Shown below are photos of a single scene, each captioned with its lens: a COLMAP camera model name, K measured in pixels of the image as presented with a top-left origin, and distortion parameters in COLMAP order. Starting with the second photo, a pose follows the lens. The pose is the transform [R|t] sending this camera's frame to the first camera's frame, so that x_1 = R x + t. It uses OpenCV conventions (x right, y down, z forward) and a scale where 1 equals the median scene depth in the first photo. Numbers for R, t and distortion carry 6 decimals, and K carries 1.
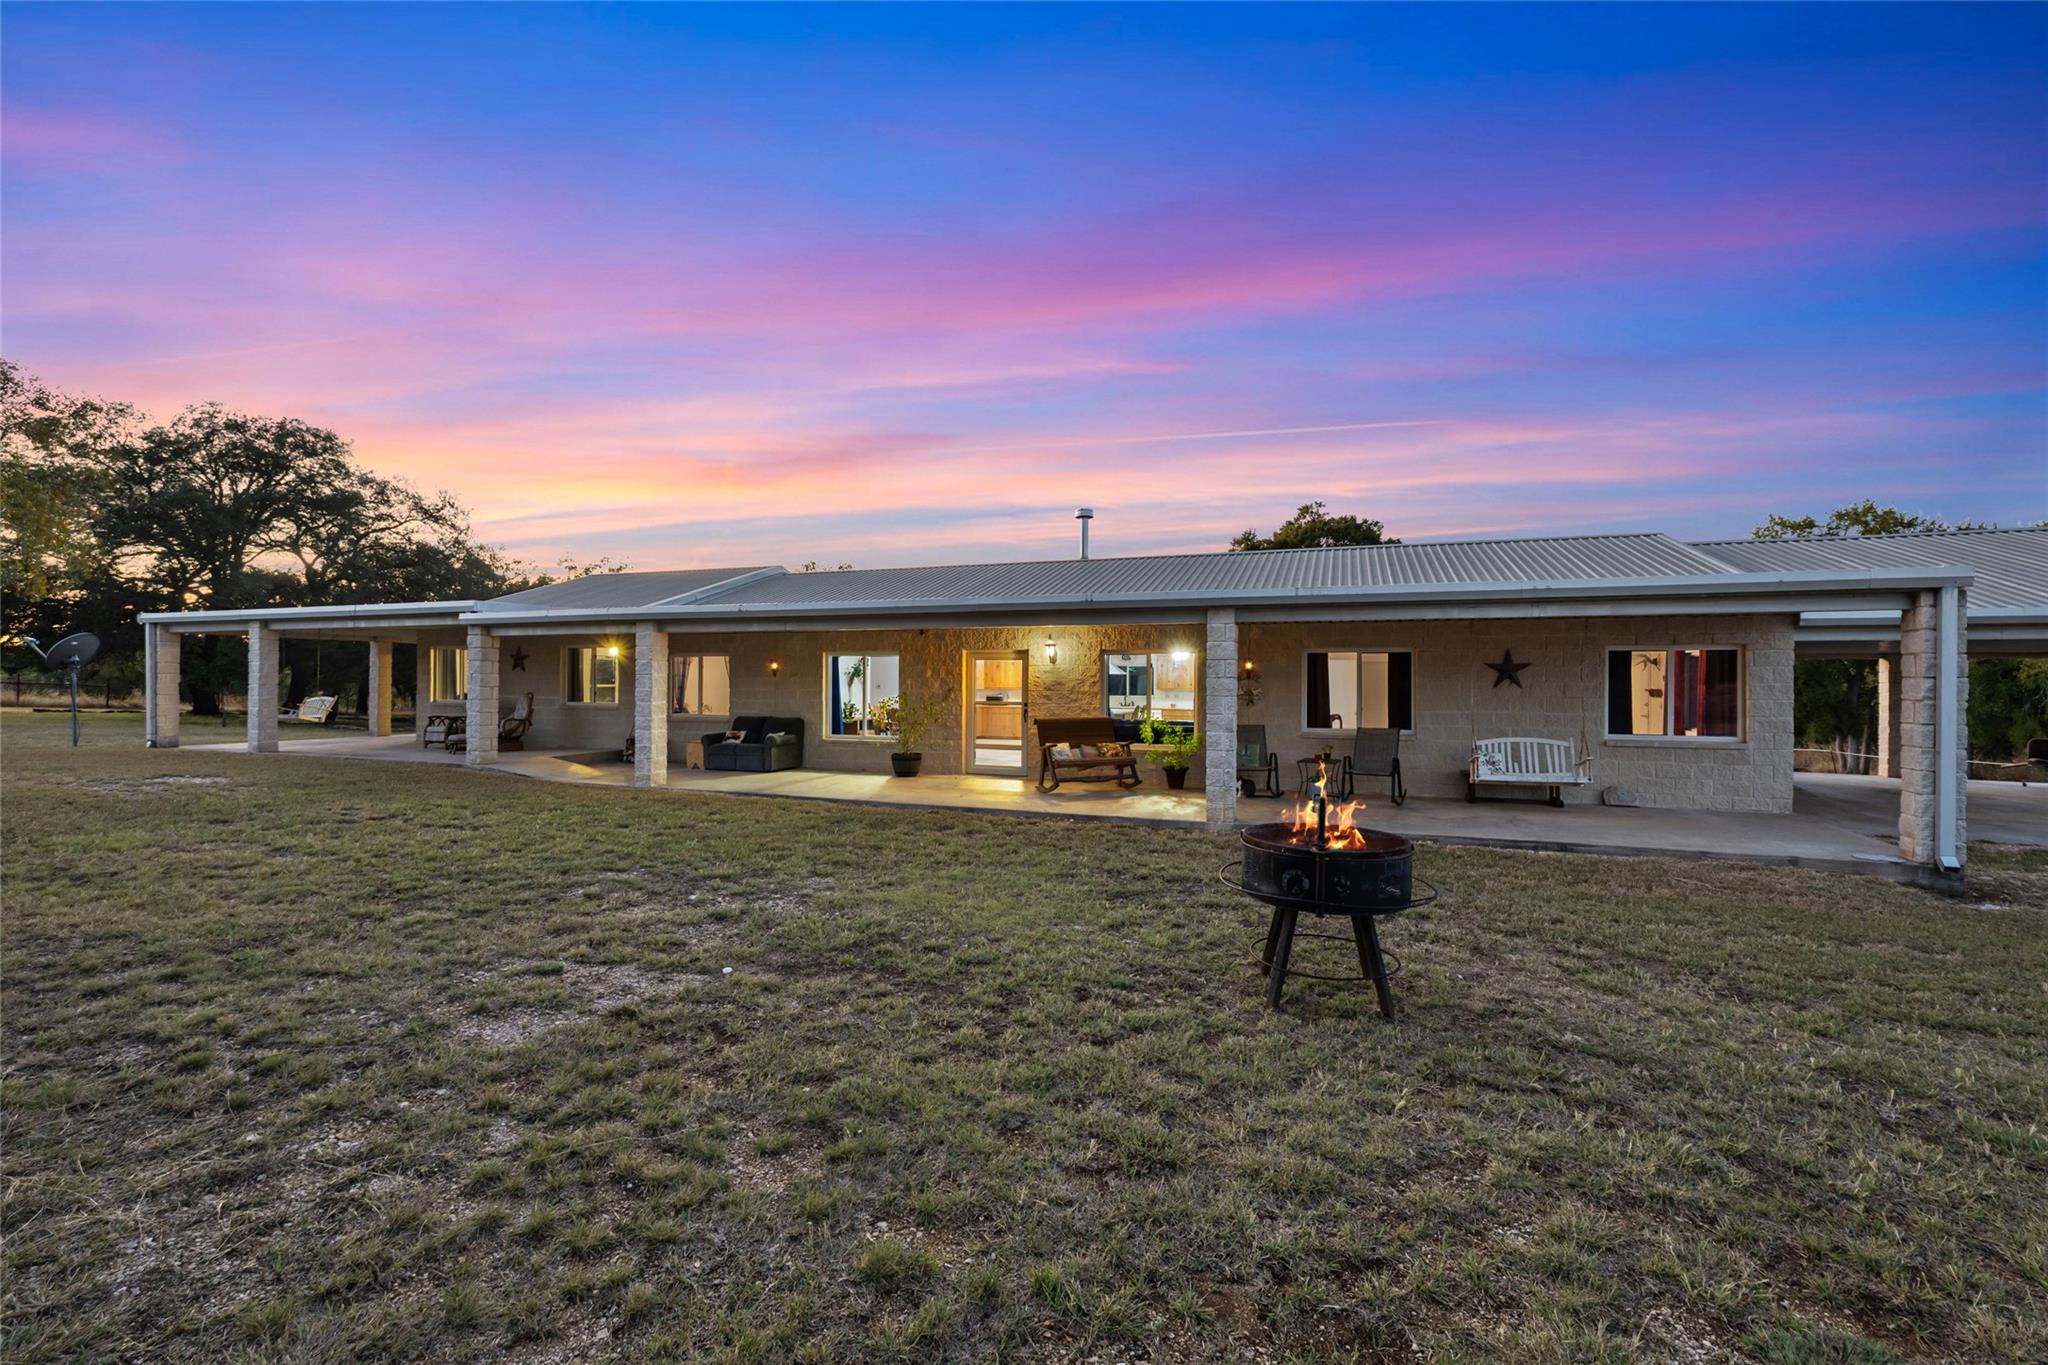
lens RADIAL K [[822.6, 0, 1024.0], [0, 822.6, 682.5], [0, 0, 1]] dist [-0.000103, -0.000002]
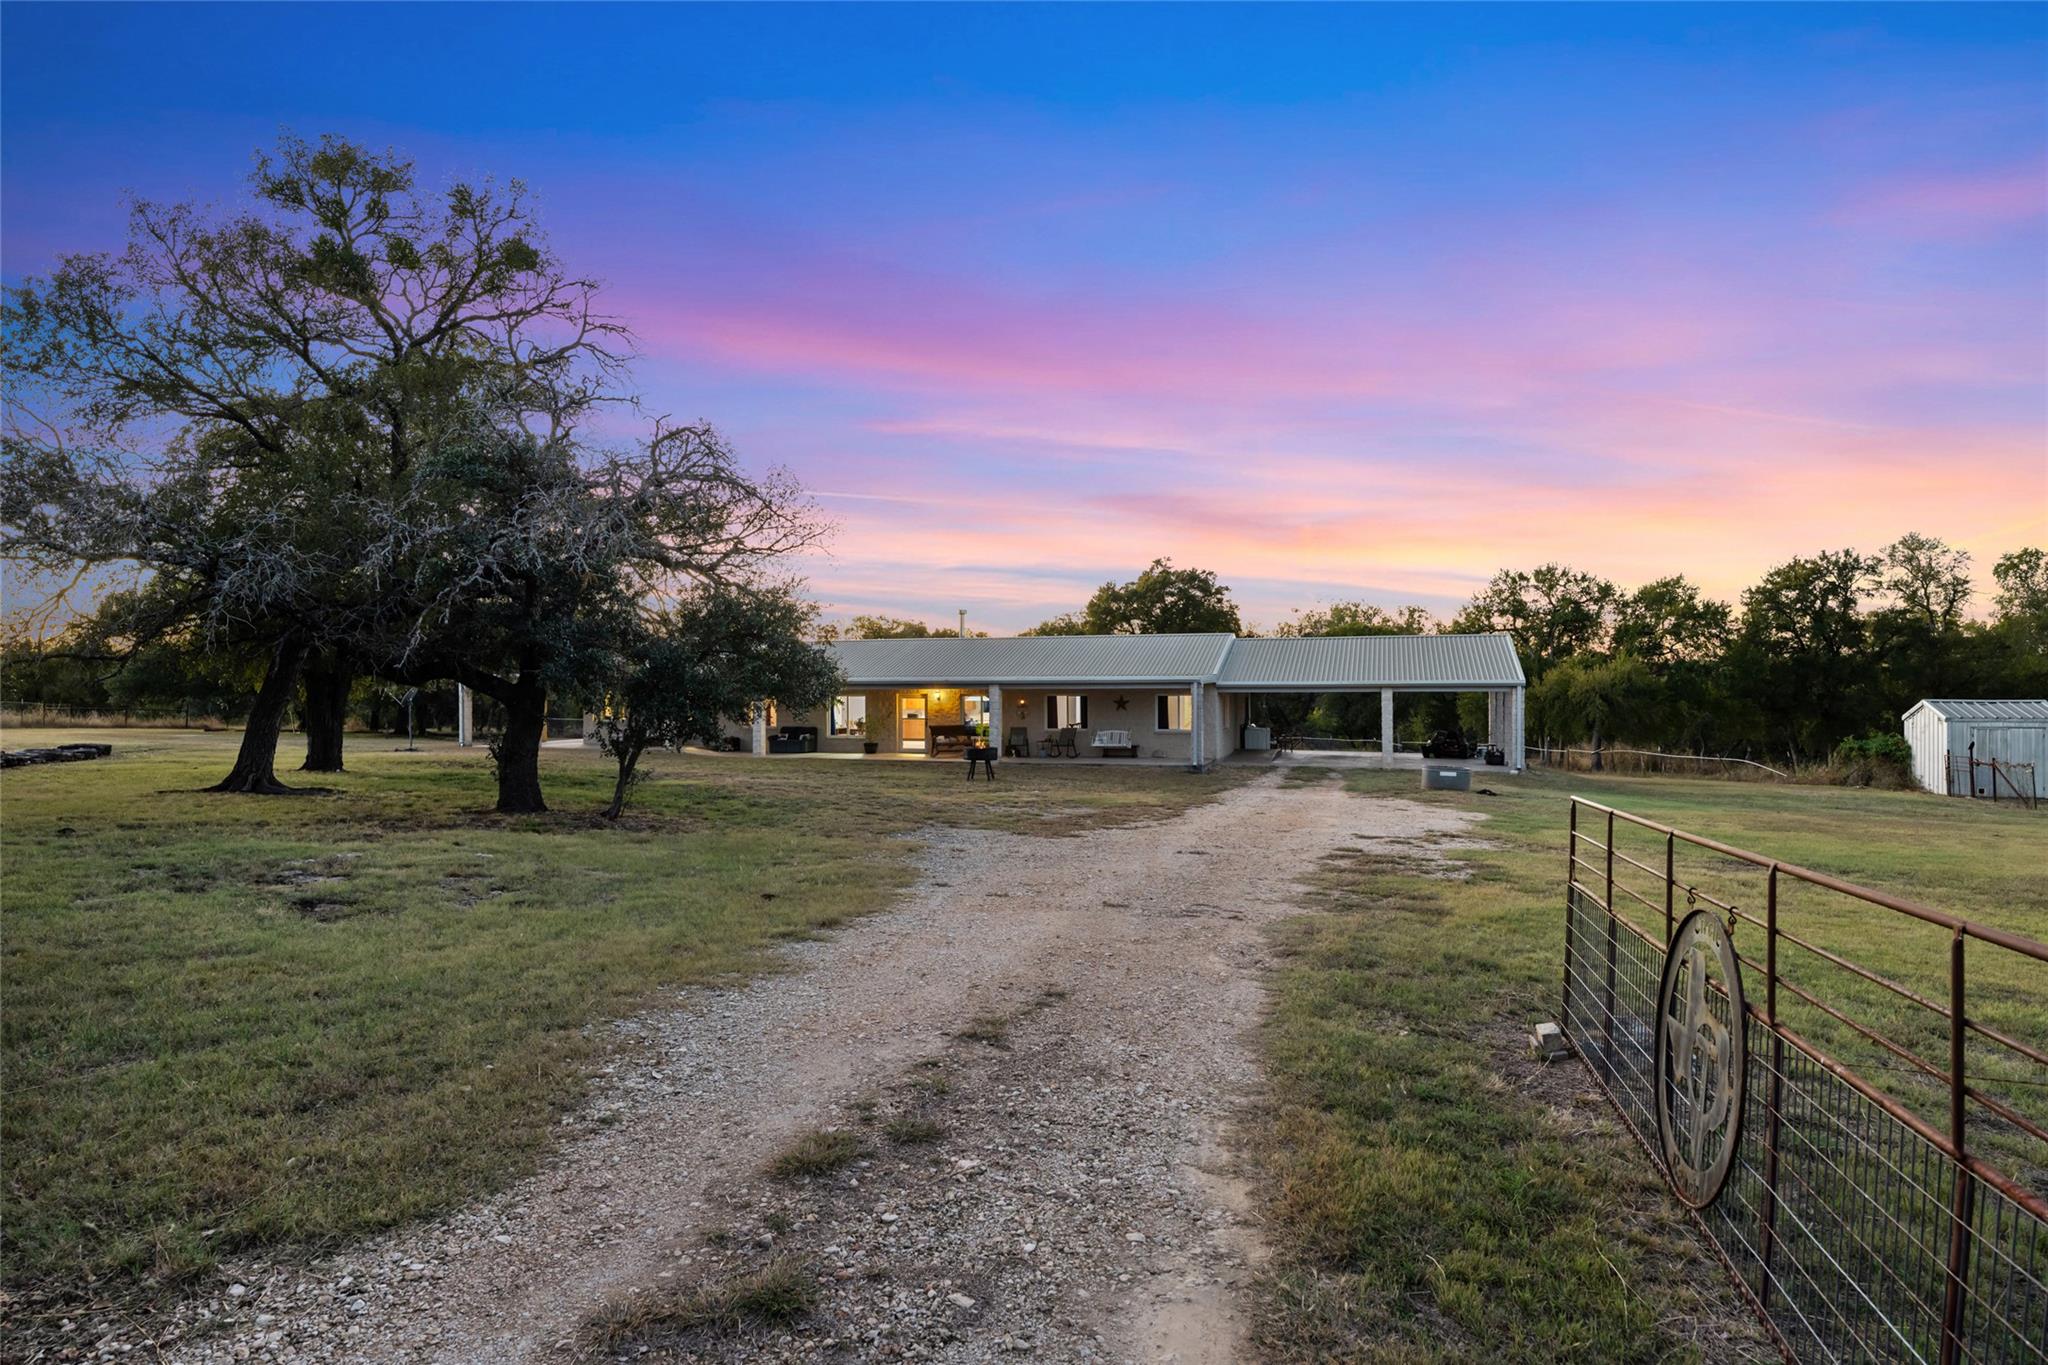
lens RADIAL K [[1169.6, 0, 1024.0], [0, 1169.6, 682.5], [0, 0, 1]] dist [0.000043, -0.000092]
pose [[0.997409, -0.004262, 0.071809, 0.039481], [0.004792, 0.999962, -0.007220, -0.049762], [-0.071776, 0.007545, 0.997392, -2.163723]]
